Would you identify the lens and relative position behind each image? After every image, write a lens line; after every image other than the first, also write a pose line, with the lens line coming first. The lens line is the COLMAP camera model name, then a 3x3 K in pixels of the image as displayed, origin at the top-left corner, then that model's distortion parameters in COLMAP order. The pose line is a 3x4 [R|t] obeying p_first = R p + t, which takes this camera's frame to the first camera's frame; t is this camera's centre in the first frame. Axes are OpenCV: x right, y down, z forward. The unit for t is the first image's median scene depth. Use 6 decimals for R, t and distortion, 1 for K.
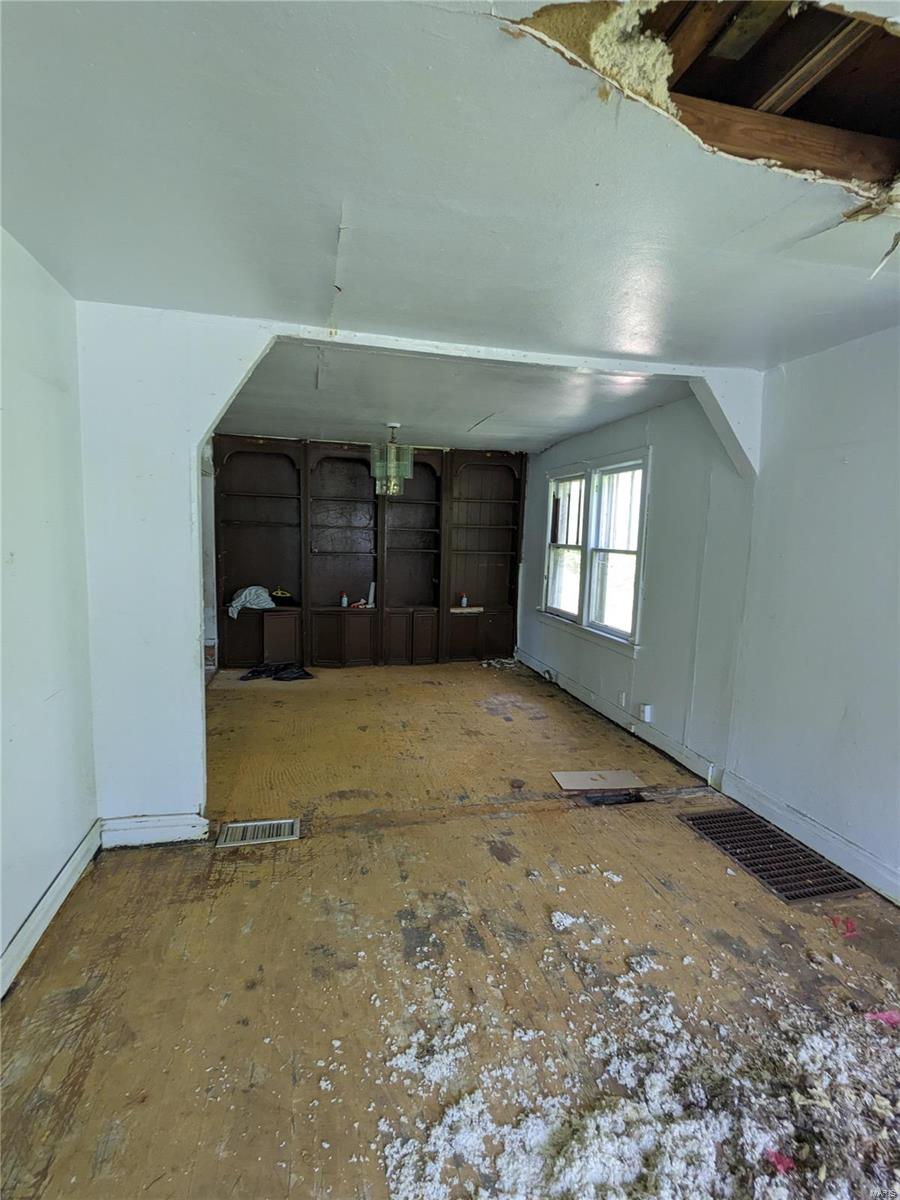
lens RADIAL K [[565.4, 0, 450.0], [0, 565.4, 600.0], [0, 0, 1]] dist [0.000113, 0.000012]
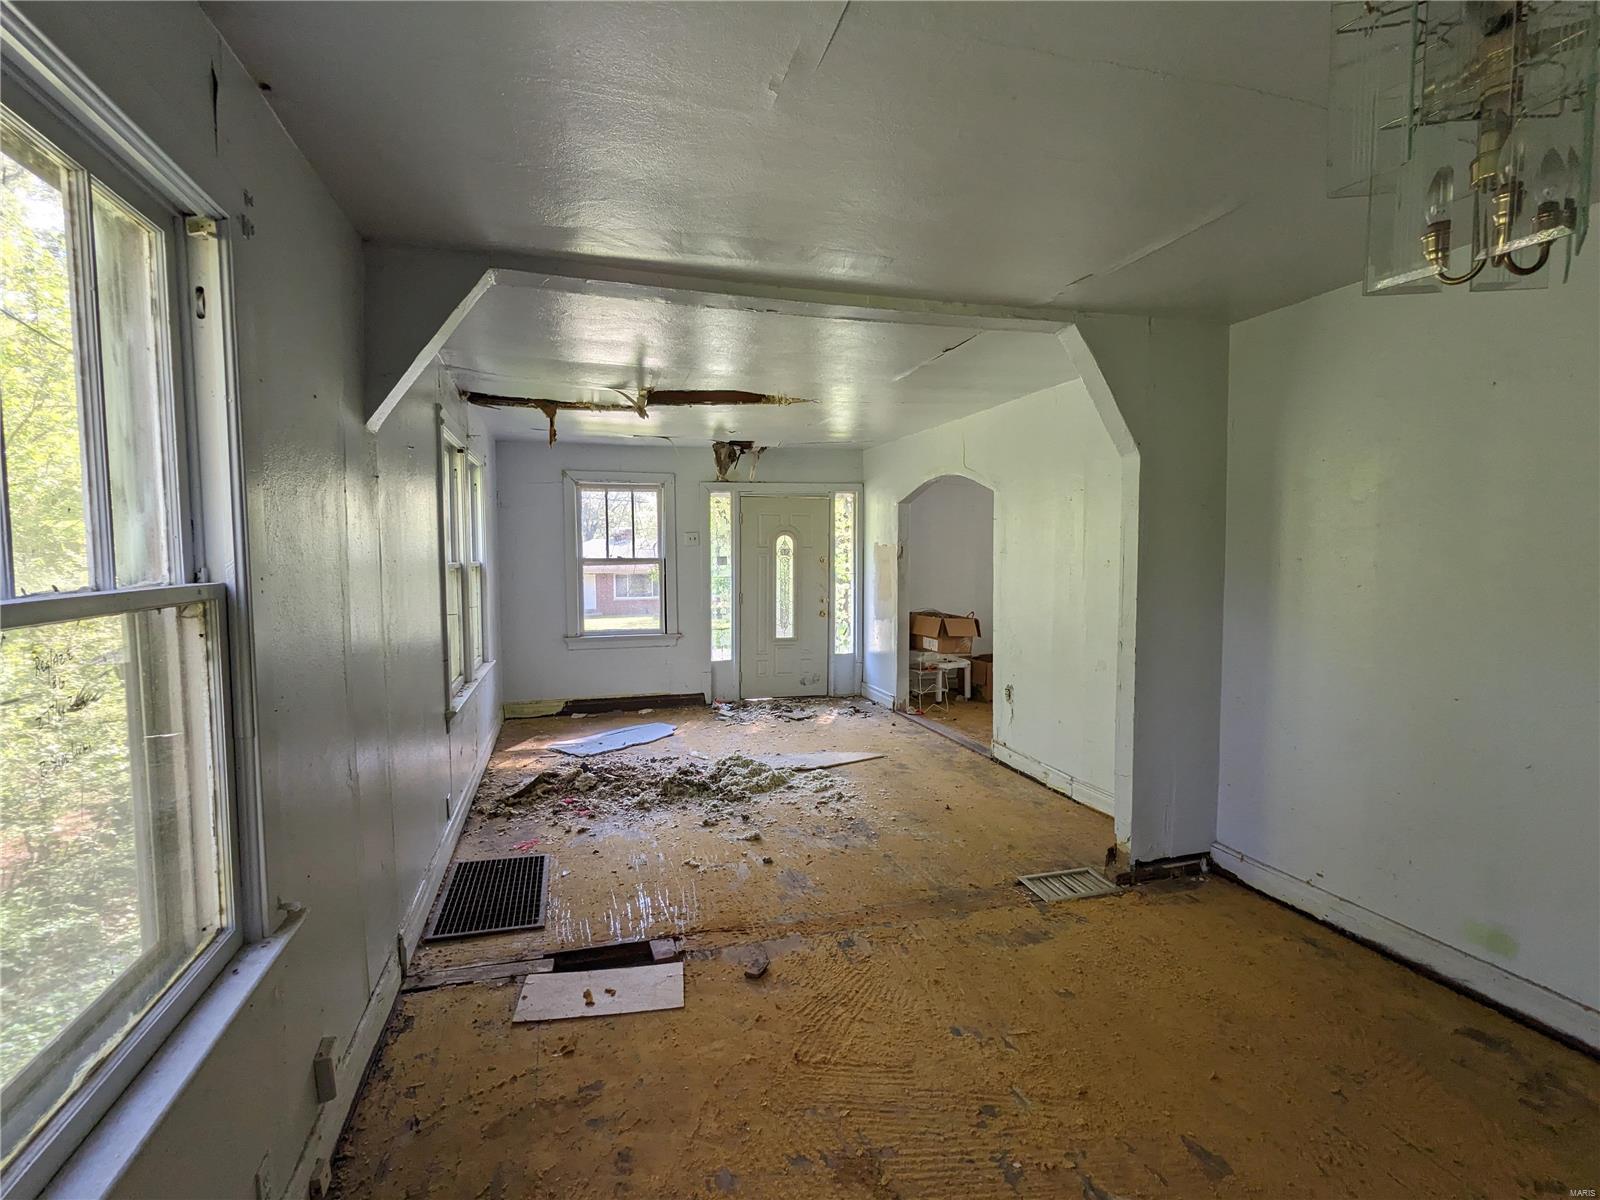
lens RADIAL K [[748.1, 0, 800.0], [0, 748.1, 600.0], [0, 0, 1]] dist [0.000021, -0.000001]
pose [[-0.998417, -0.017825, -0.053350, 0.124125], [-0.027225, 0.983099, 0.181042, -0.182676], [0.049221, 0.182207, -0.982027, 1.683127]]
